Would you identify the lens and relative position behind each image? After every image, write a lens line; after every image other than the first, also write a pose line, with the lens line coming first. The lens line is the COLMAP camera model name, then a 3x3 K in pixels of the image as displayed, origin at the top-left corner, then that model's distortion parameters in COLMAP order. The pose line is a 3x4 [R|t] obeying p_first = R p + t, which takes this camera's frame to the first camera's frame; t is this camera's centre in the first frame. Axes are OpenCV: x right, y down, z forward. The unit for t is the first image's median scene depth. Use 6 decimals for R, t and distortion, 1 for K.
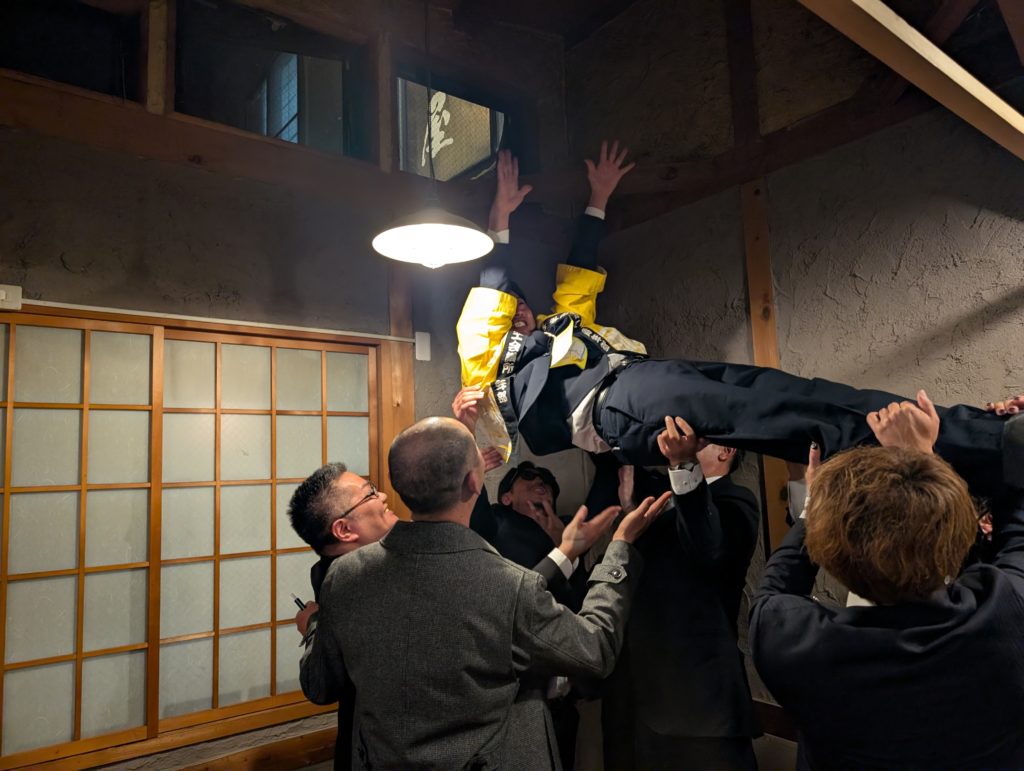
lens RADIAL K [[738.1, 0, 514.3], [0, 738.1, 389.7], [0, 0, 1]] dist [0.024530, -0.024422]
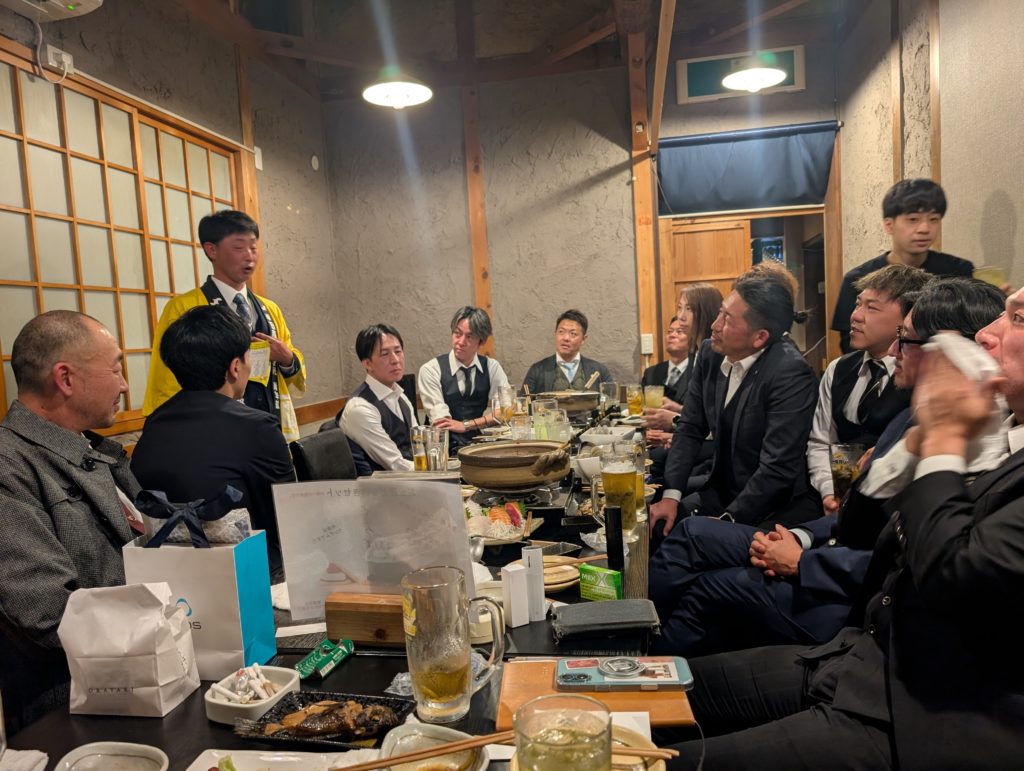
lens RADIAL K [[738.1, 0, 513.0], [0, 738.1, 384.7], [0, 0, 1]] dist [0.024530, -0.024422]
pose [[0.743147, -0.052245, 0.667085, -0.847847], [-0.044451, 0.990890, 0.127124, 0.188486], [-0.667650, -0.124124, 0.734055, -0.407201]]
